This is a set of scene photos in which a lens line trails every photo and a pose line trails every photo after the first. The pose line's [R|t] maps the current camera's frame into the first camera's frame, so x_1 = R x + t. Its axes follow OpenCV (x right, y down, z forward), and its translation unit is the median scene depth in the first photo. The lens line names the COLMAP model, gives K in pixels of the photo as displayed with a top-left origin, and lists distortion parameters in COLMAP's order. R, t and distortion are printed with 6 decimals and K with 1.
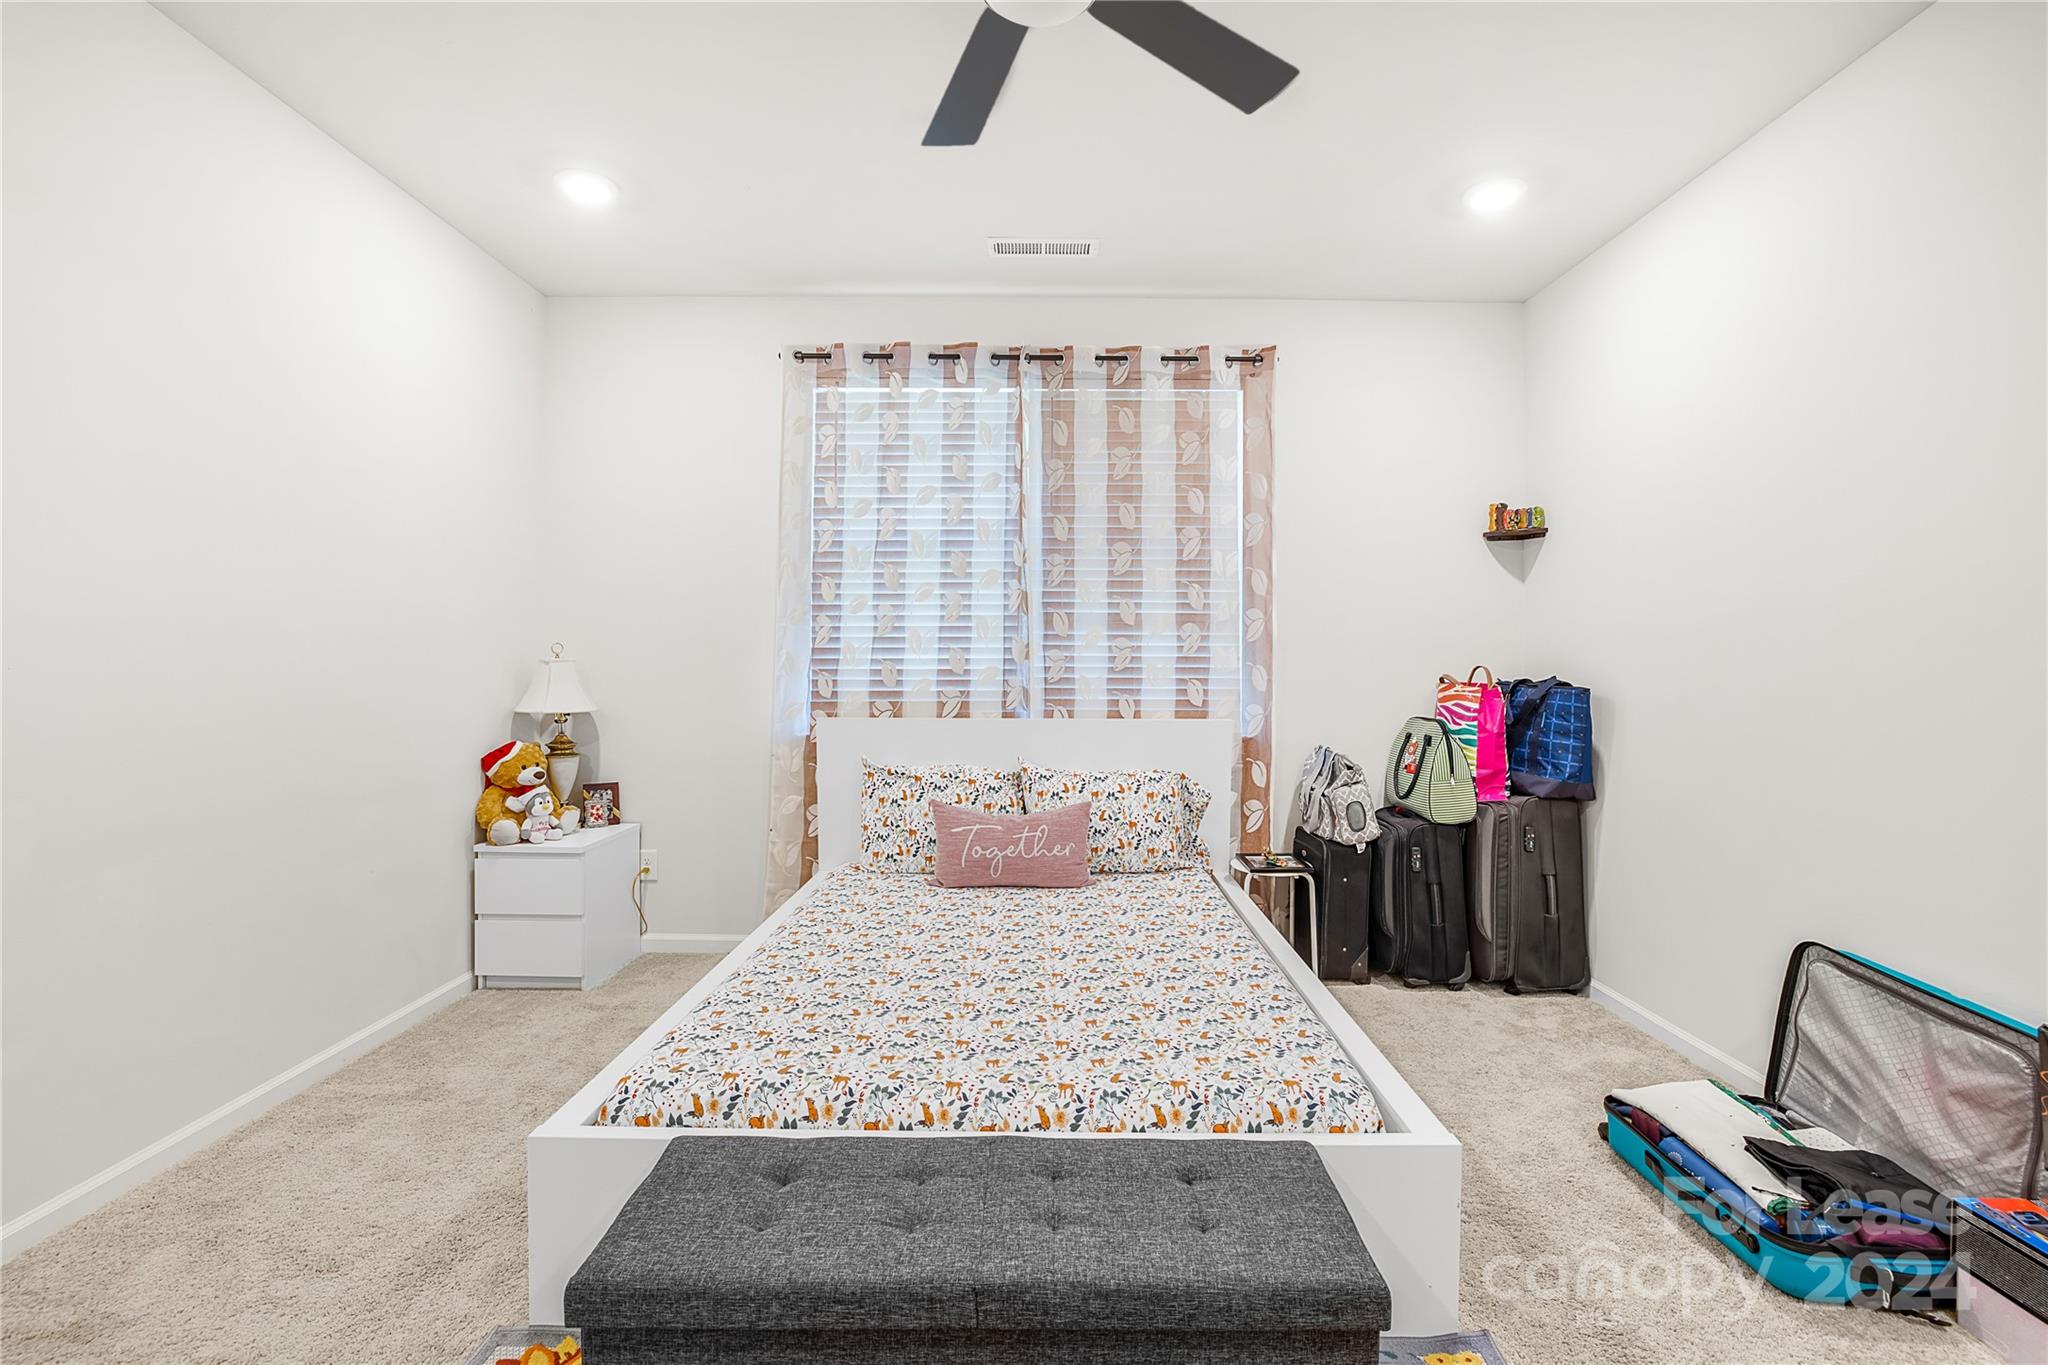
lens RADIAL K [[886.1, 0, 1009.4], [0, 886.1, 672.7], [0, 0, 1]] dist [-0.042999, 0.016372]
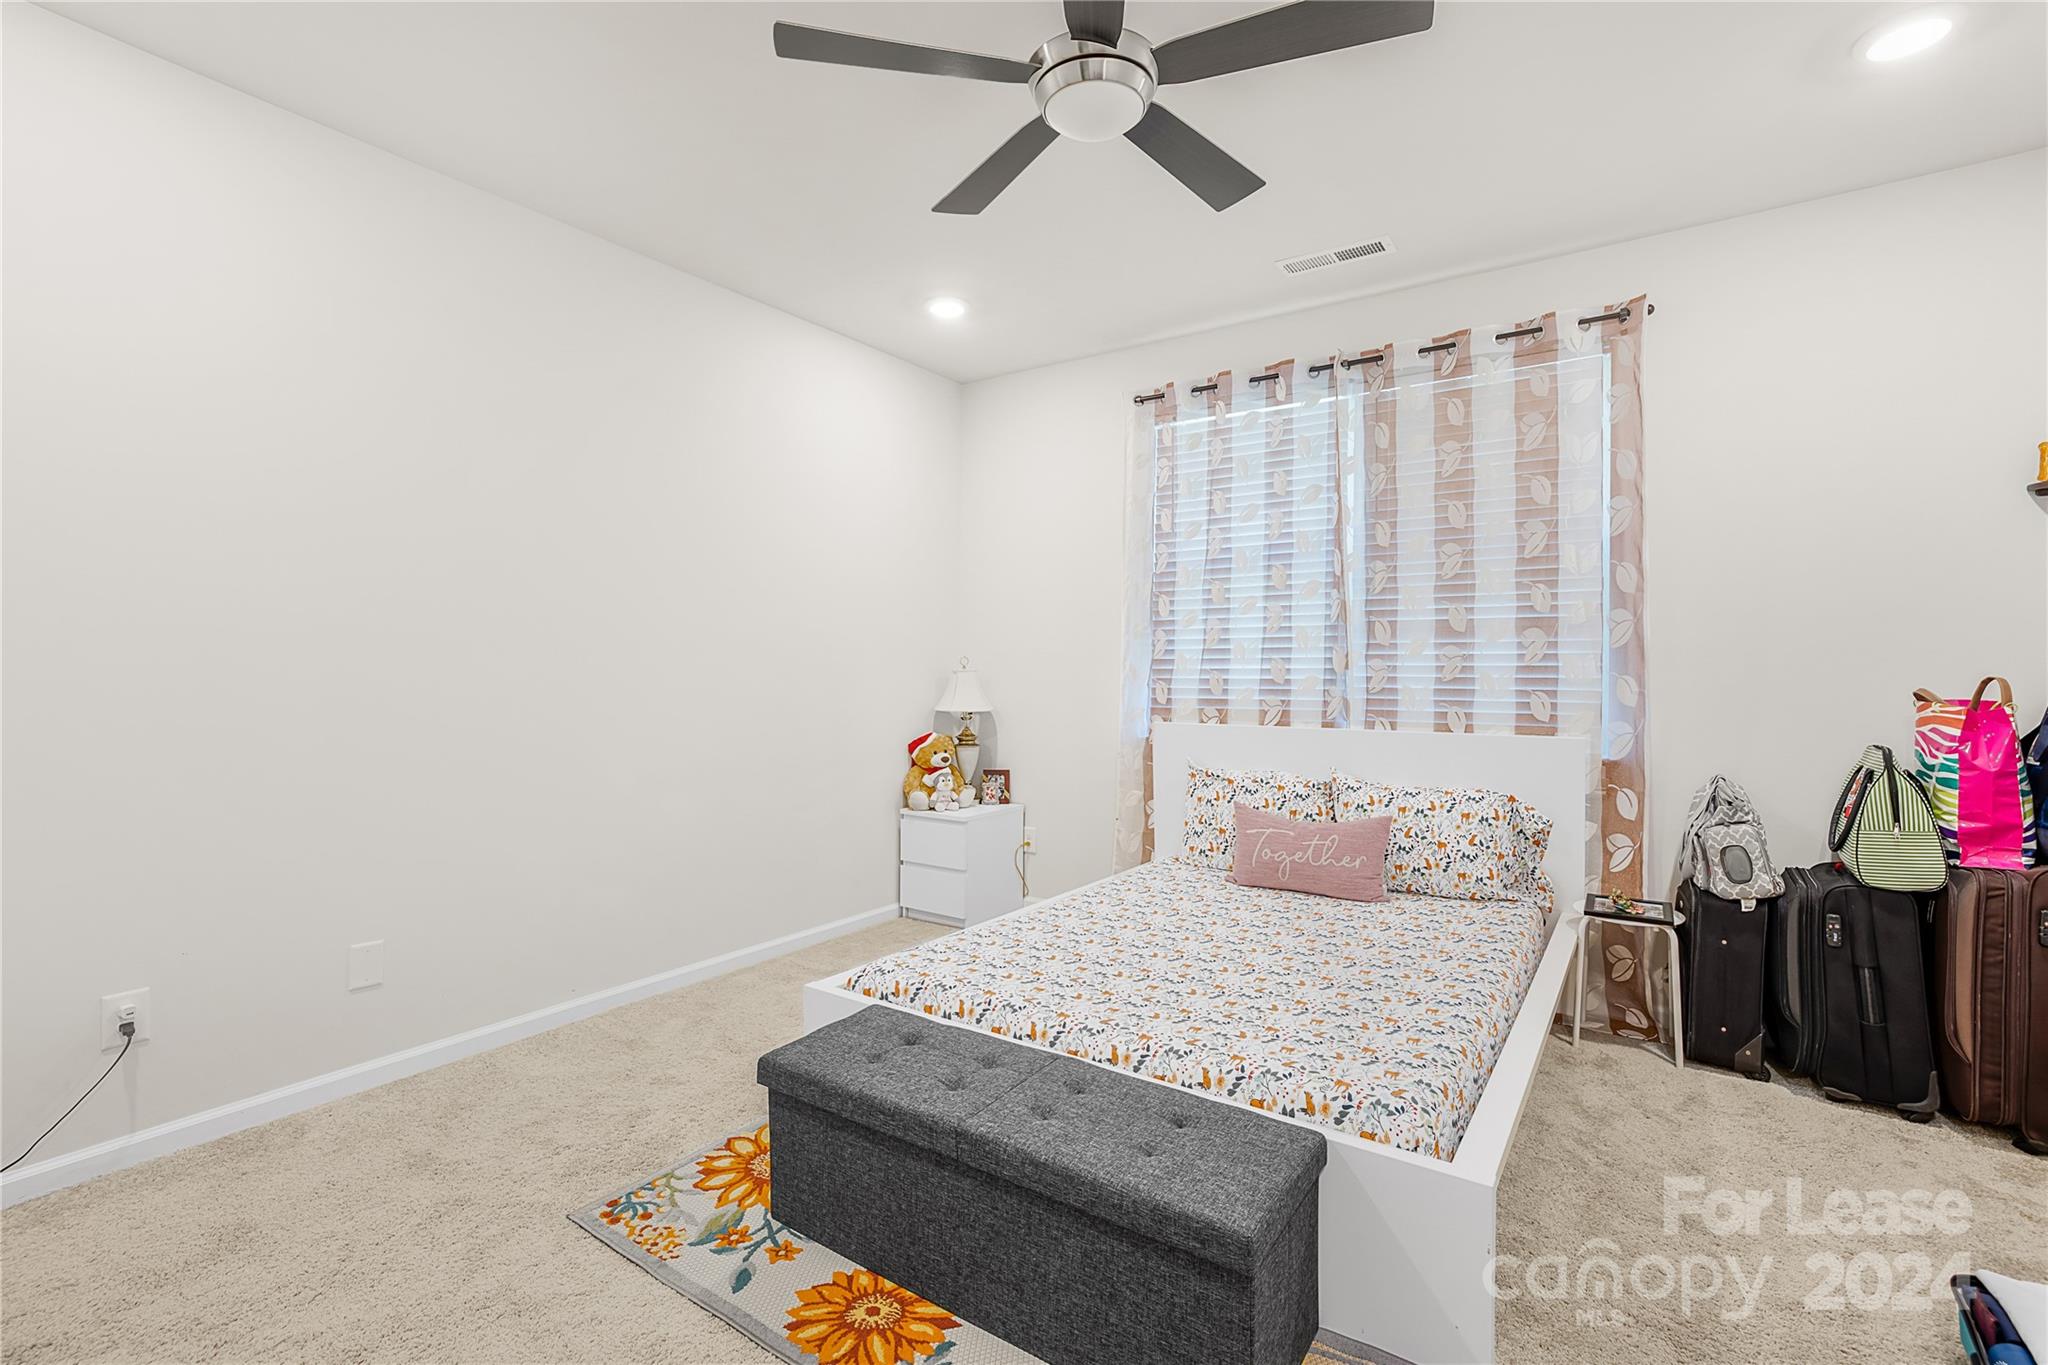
lens RADIAL K [[911.7, 0, 1024.0], [0, 911.7, 682.5], [0, 0, 1]] dist [-0.037342, 0.015841]
pose [[0.823336, 0.006153, -0.567521, 0.302992], [-0.006321, 0.999979, 0.001671, 0.000445], [0.567519, 0.002212, 0.823357, -0.039462]]
